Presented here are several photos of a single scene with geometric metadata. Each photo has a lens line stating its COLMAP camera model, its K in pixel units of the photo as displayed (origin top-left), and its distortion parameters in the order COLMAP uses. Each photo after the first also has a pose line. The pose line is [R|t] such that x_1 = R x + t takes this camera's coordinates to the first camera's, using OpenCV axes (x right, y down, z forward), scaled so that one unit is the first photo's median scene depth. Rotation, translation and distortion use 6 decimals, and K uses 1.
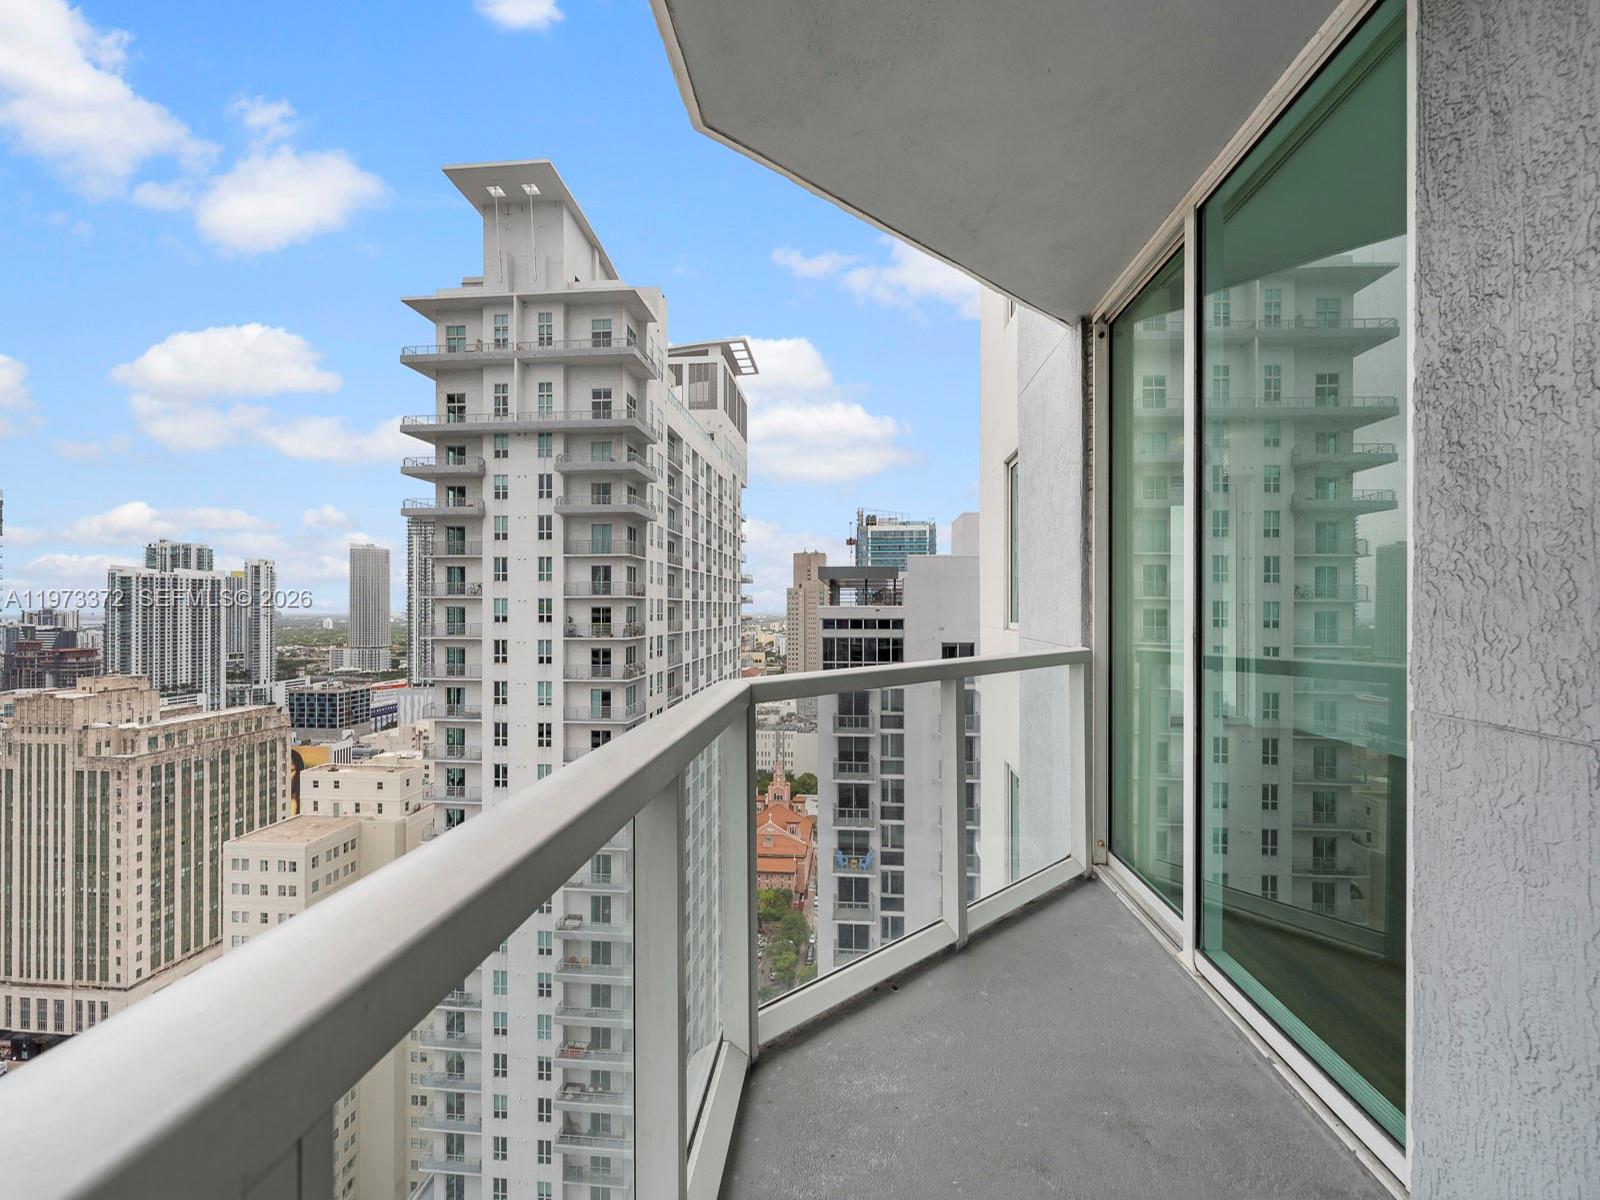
lens RADIAL K [[646.5, 0, 799.3], [0, 646.5, 603.7], [0, 0, 1]] dist [-0.000155, -0.000005]
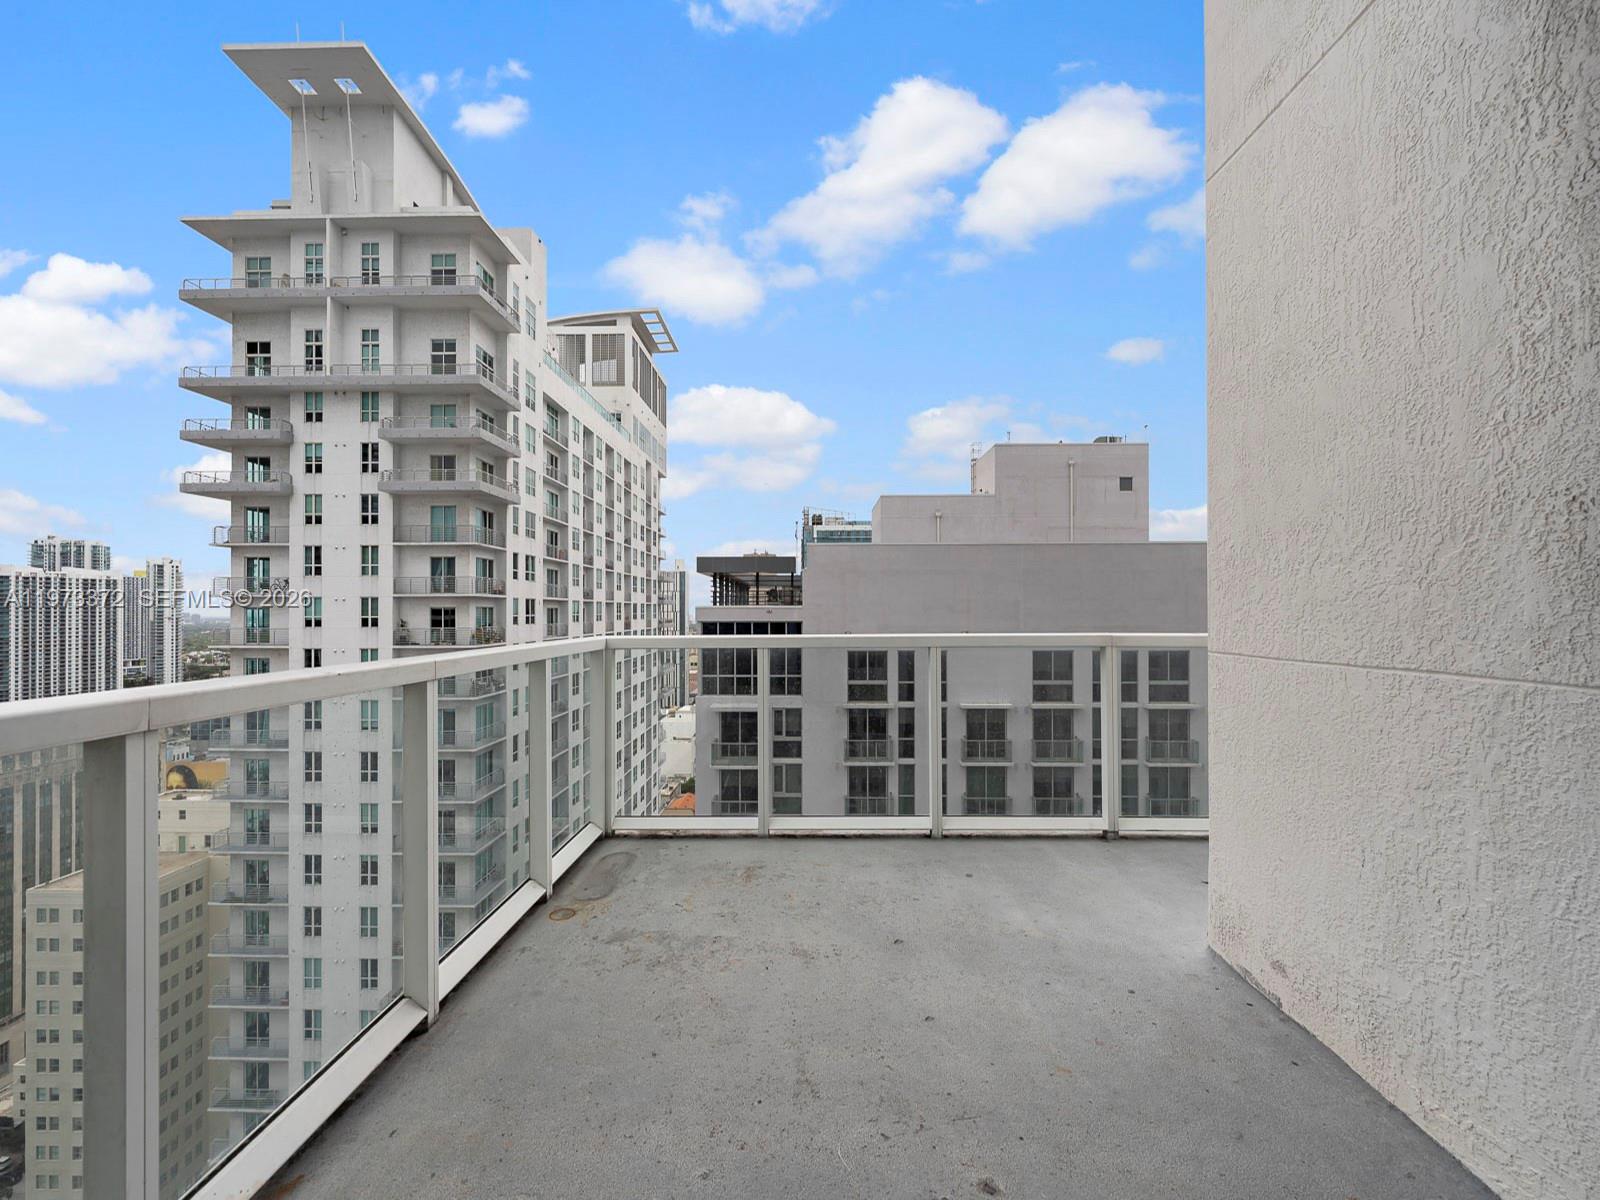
lens RADIAL K [[656.0, 0, 794.8], [0, 656.0, 604.4], [0, 0, 1]] dist [-0.001635, -0.000376]
pose [[0.997581, -0.000271, 0.069508, 0.077324], [0.000393, 0.999998, -0.001733, 0.002502], [-0.069508, 0.001756, 0.997580, 0.147295]]
